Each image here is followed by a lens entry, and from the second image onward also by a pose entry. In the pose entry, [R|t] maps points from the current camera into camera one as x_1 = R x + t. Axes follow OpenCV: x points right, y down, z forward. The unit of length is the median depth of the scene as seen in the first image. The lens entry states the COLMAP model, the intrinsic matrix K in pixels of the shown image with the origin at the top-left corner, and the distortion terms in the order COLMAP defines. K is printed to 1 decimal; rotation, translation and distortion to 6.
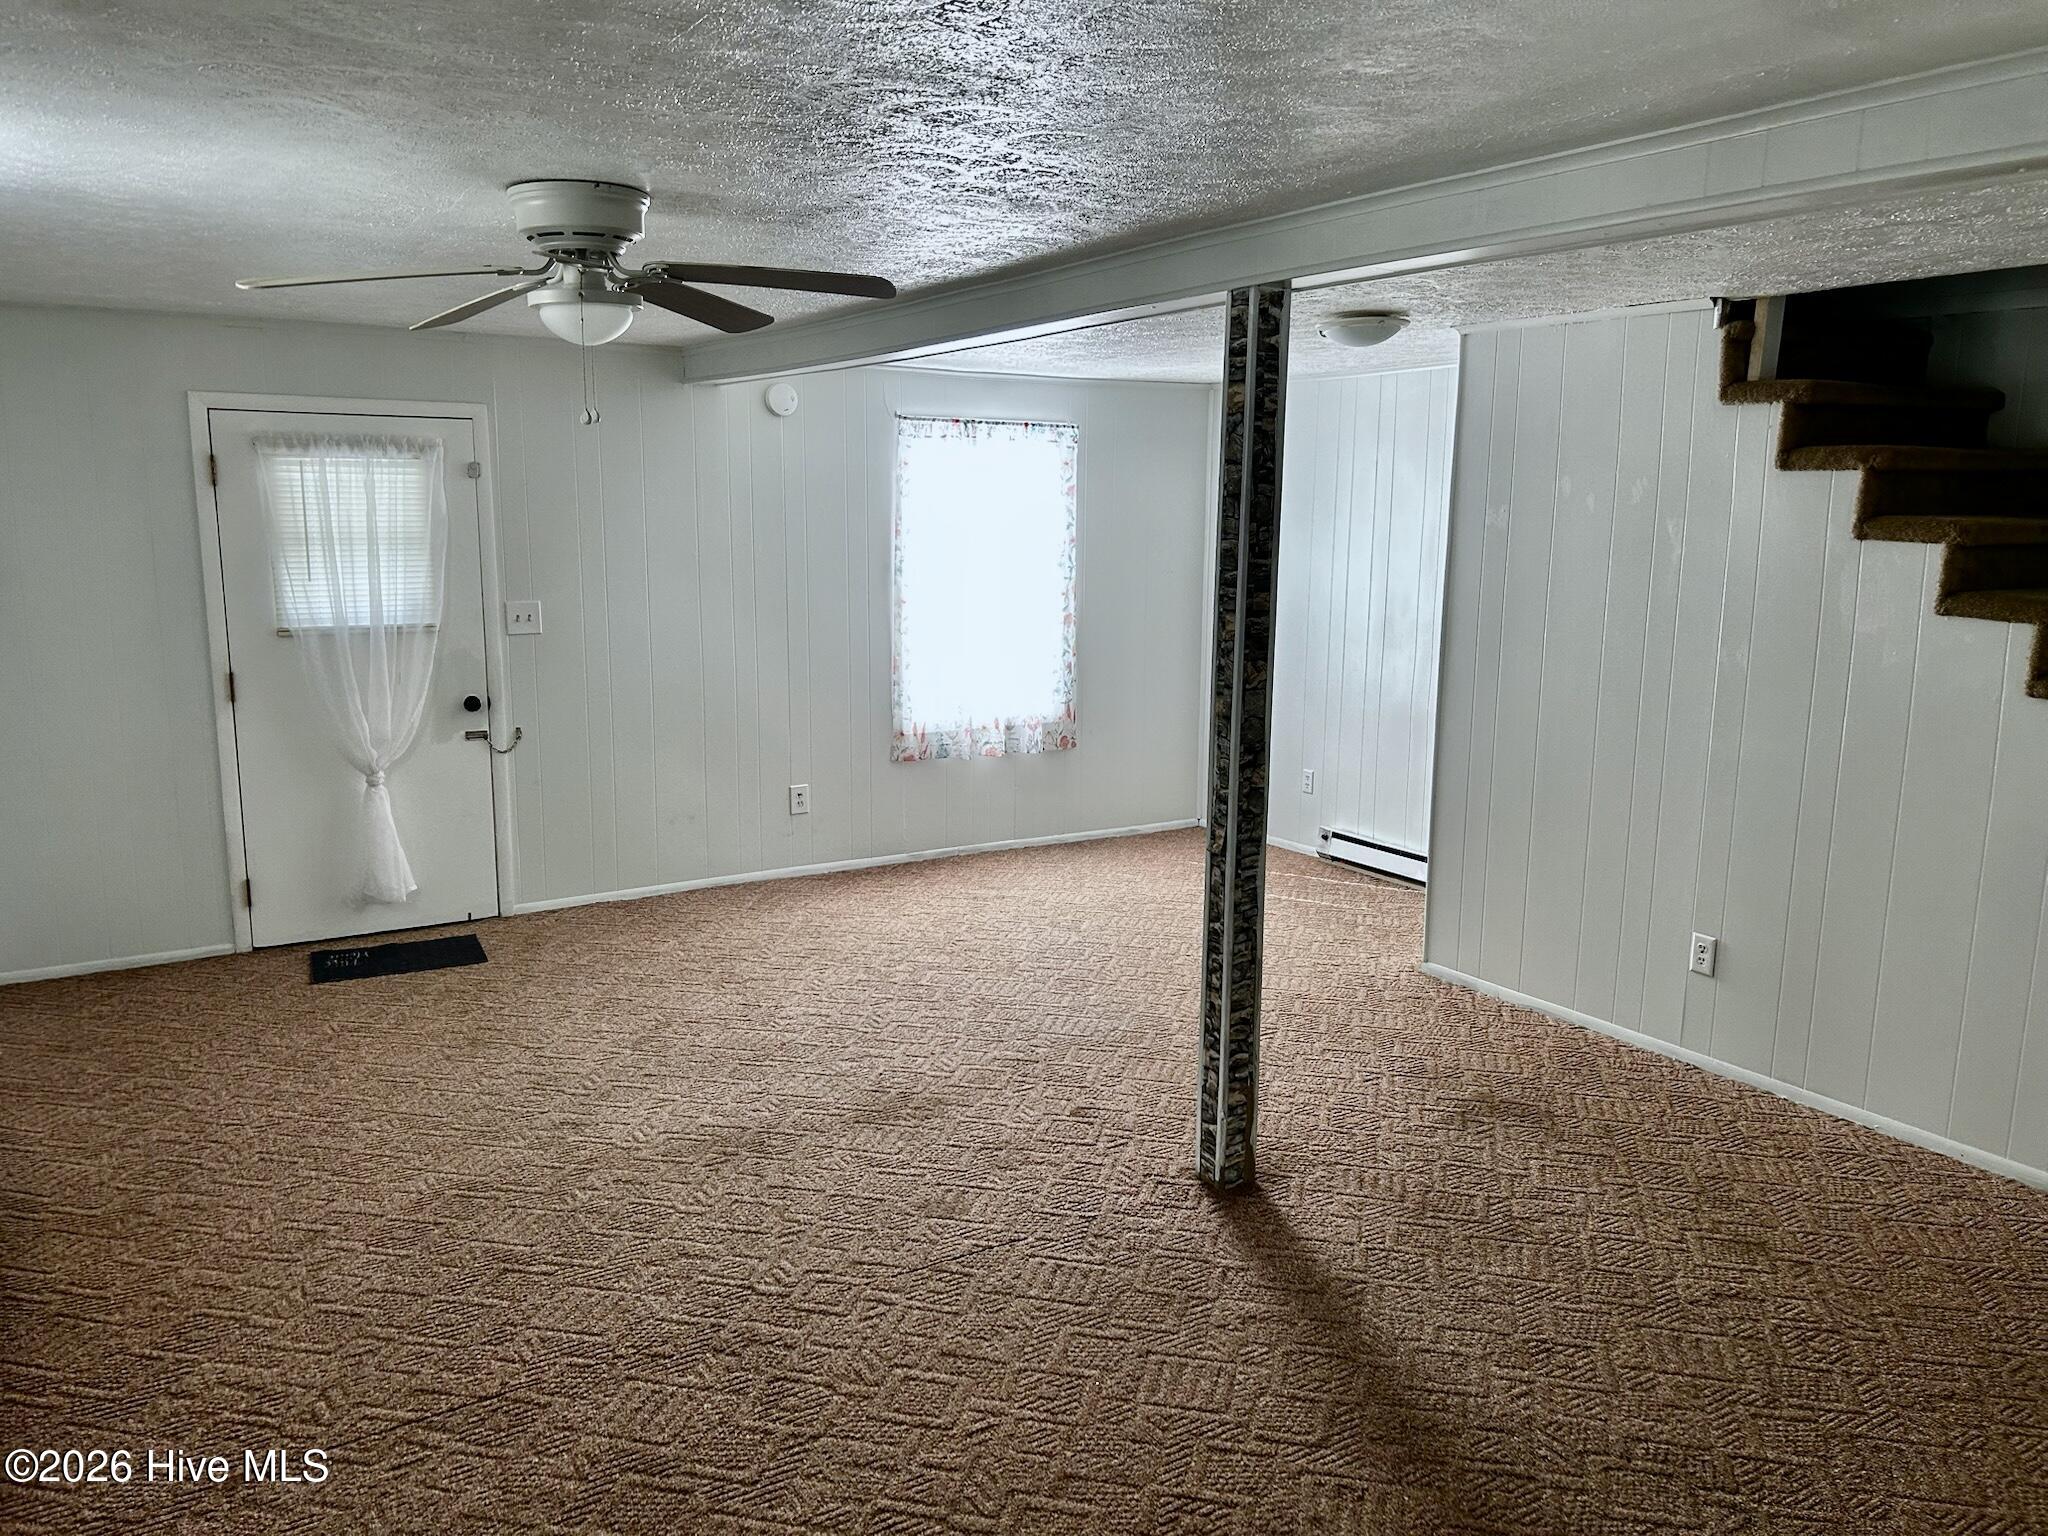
lens RADIAL K [[1562.0, 0, 961.4], [0, 1562.0, 784.1], [0, 0, 1]] dist [0.068510, -0.051796]
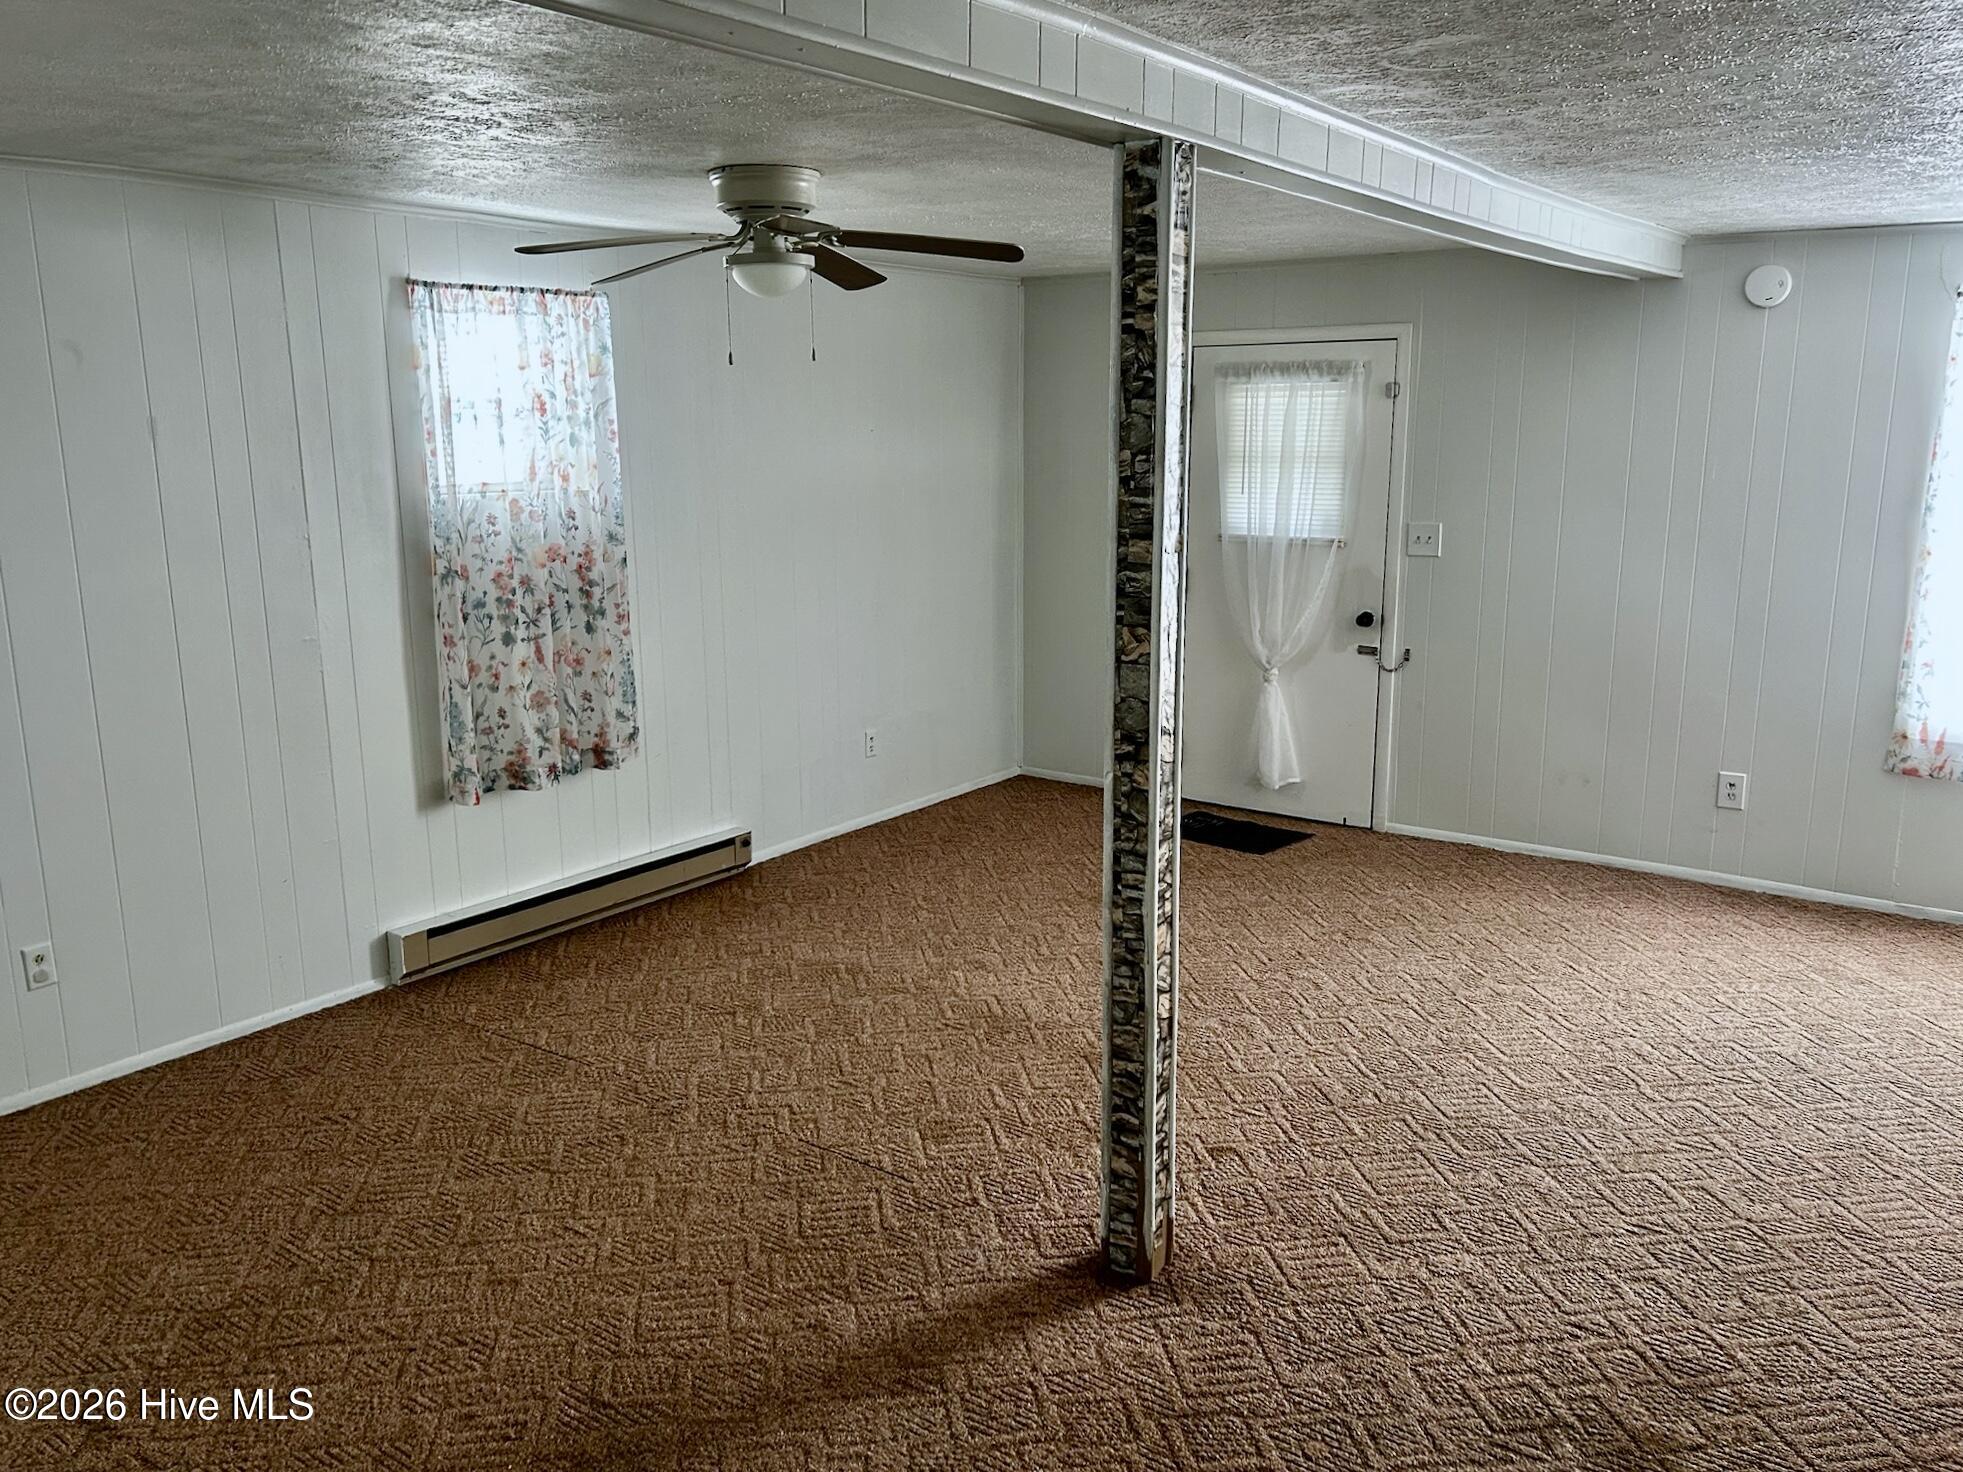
lens RADIAL K [[1497.2, 0, 949.2], [0, 1497.2, 742.9], [0, 0, 1]] dist [0.068510, -0.051796]
pose [[0.372985, 0.189285, -0.908324, 0.519154], [-0.157506, 0.977678, 0.139061, -0.068579], [0.914371, 0.091199, 0.394473, 0.382707]]
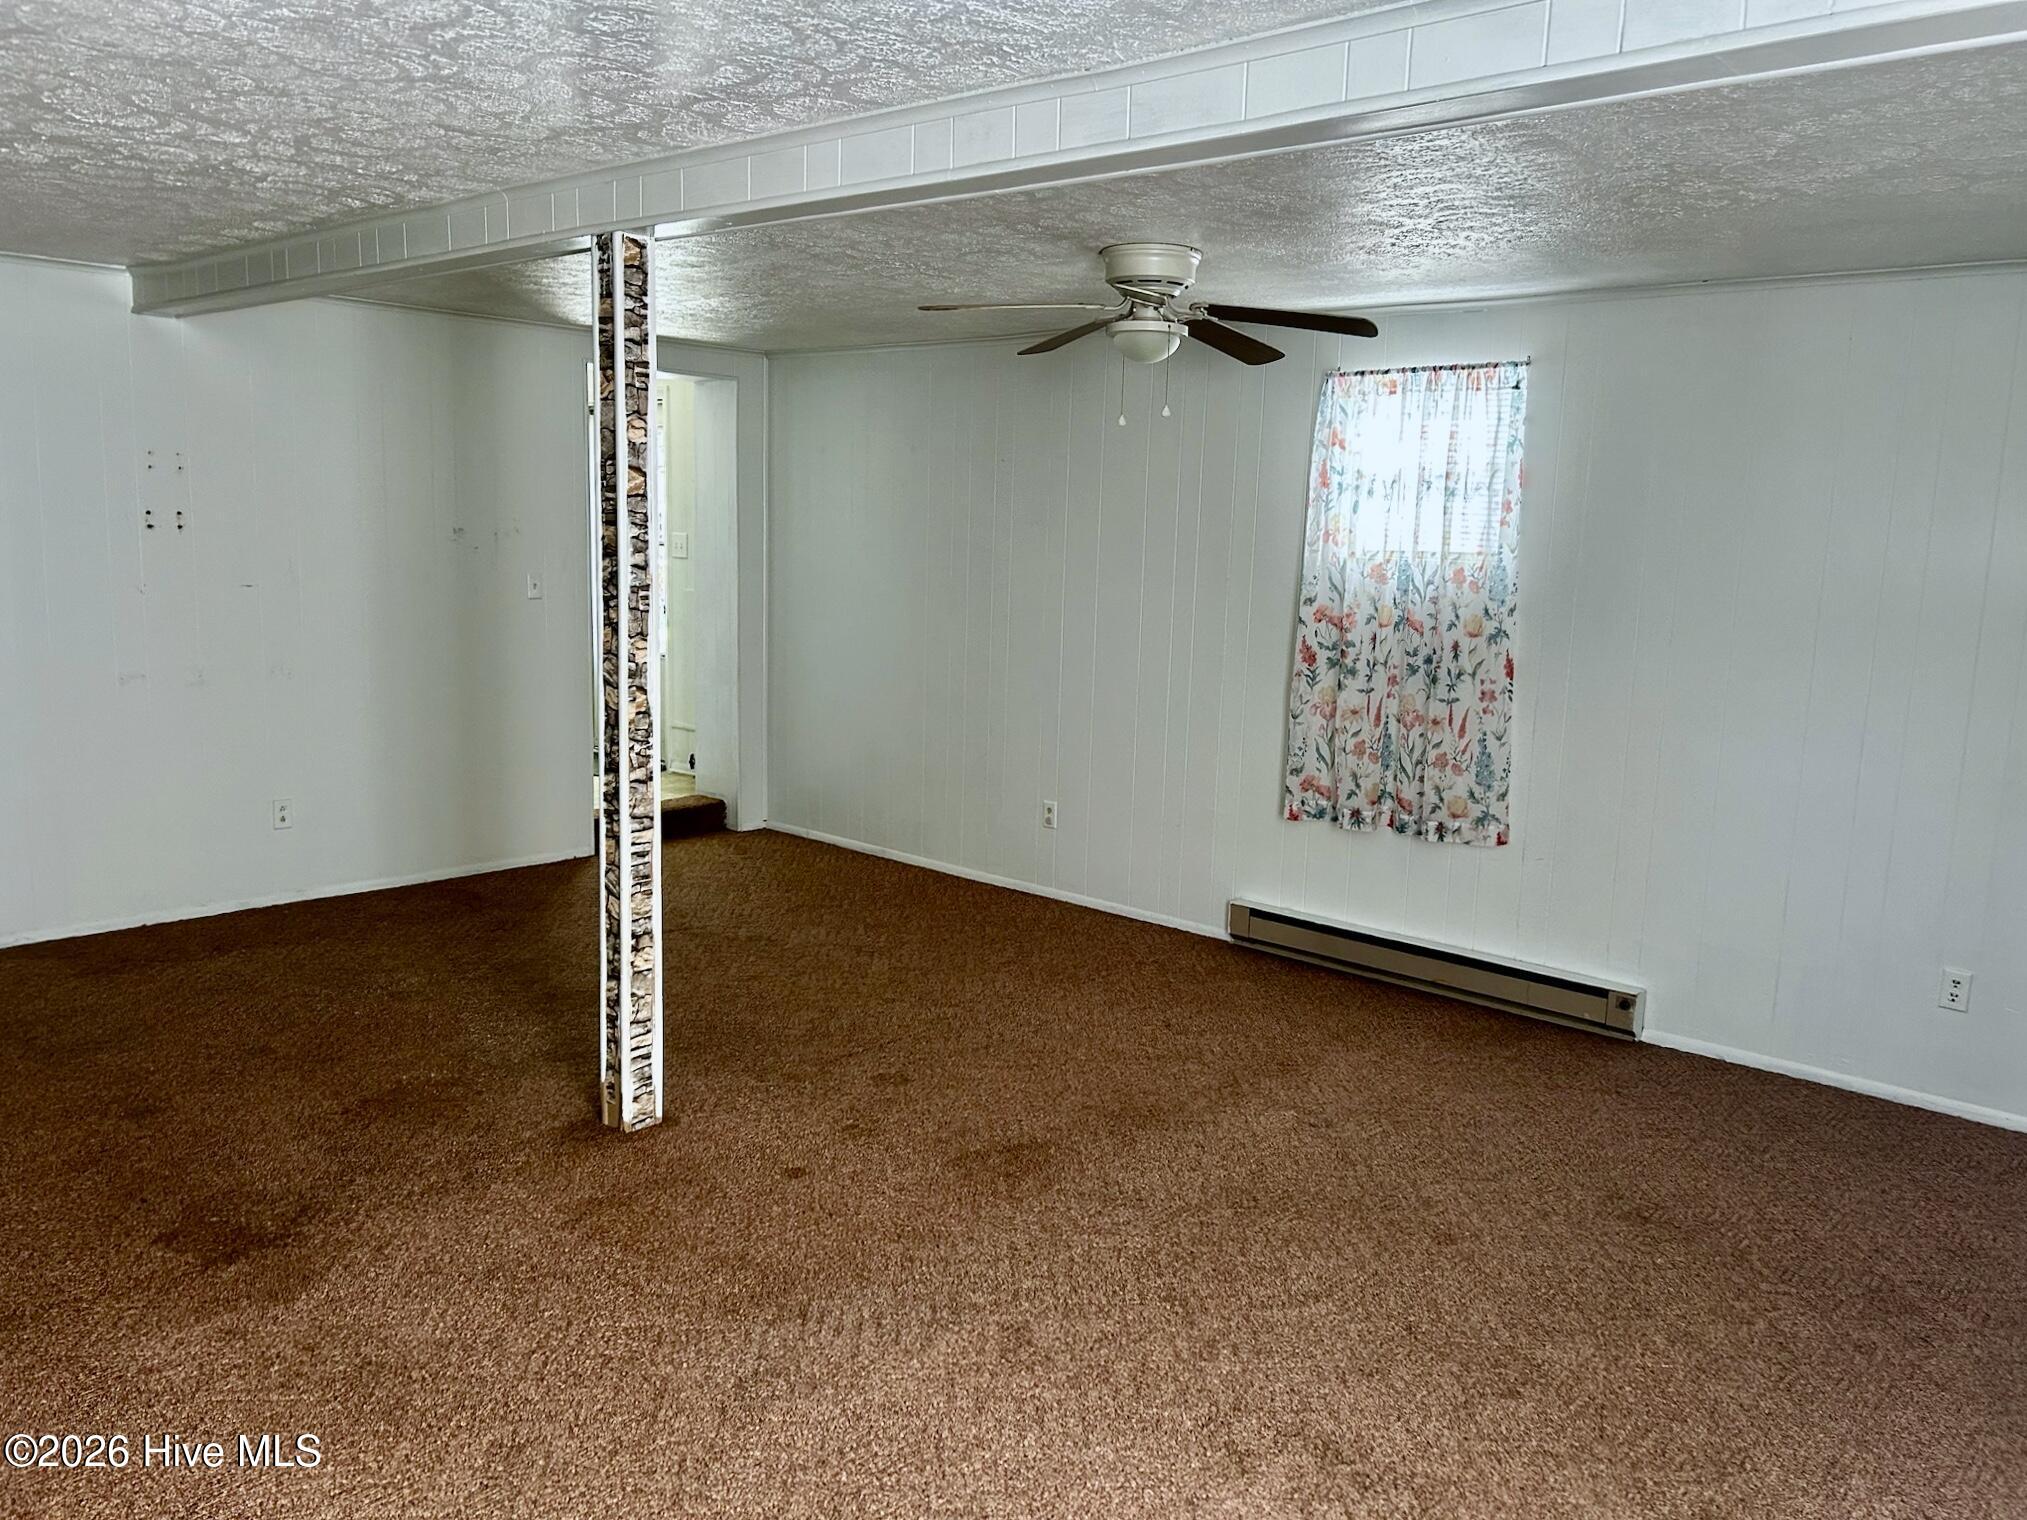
lens RADIAL K [[1546.0, 0, 1023.1], [0, 1546.0, 757.2], [0, 0, 1]] dist [0.068510, -0.051796]
pose [[-0.949453, 0.007567, -0.313819, 0.160638], [-0.095601, 0.945249, 0.312033, -0.200509], [0.298998, 0.326262, -0.896746, 1.253102]]
